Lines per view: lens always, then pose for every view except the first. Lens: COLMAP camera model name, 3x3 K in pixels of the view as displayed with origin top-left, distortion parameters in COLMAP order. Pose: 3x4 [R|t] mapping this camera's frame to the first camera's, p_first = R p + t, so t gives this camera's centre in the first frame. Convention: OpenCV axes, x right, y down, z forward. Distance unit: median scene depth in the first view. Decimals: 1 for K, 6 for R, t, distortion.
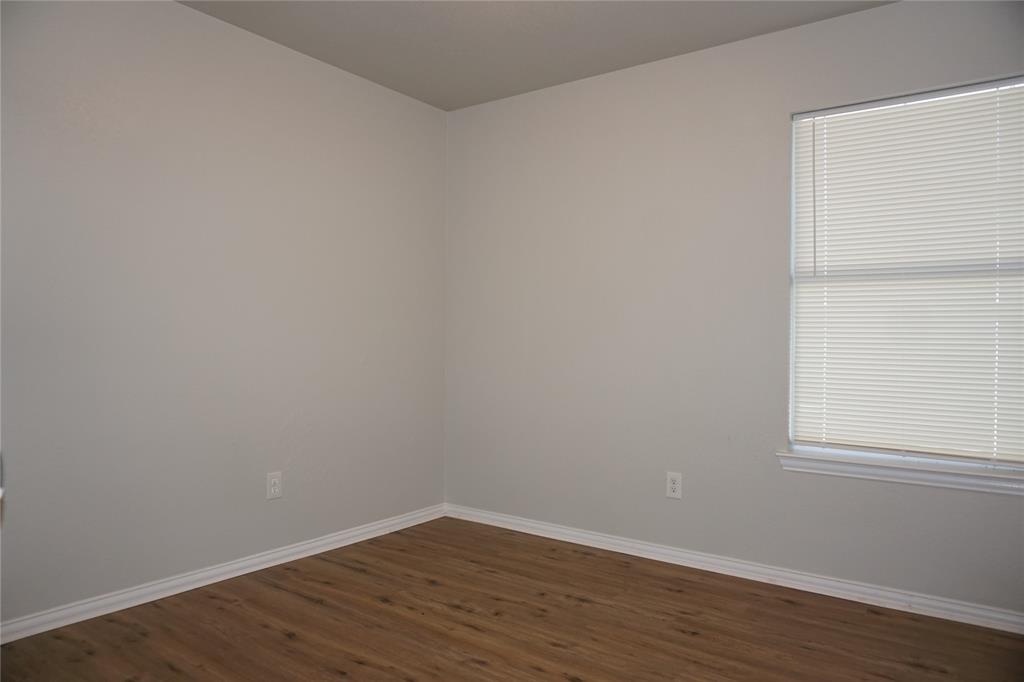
lens RADIAL K [[710.4, 0, 512.0], [0, 710.4, 341.0], [0, 0, 1]] dist [-0.059667, -0.001290]
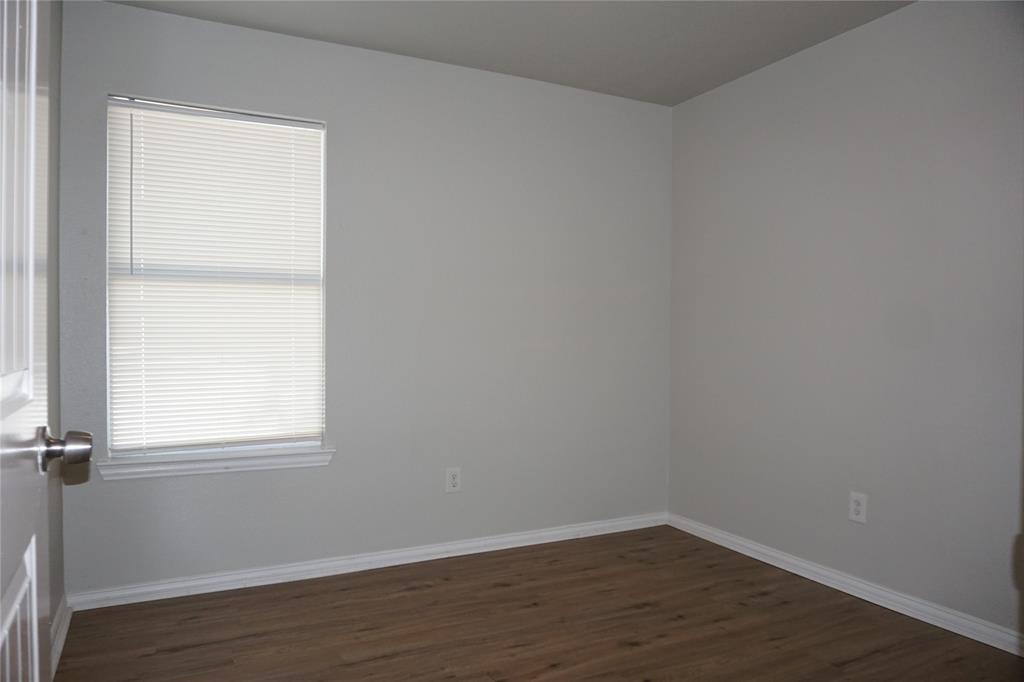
lens RADIAL K [[684.0, 0, 512.0], [0, 684.0, 341.0], [0, 0, 1]] dist [-0.052606, 0.036747]
pose [[0.460411, -0.012891, 0.887612, -0.347075], [0.011637, 0.999896, 0.008485, -0.004349], [-0.887629, 0.006423, 0.460514, 0.263409]]
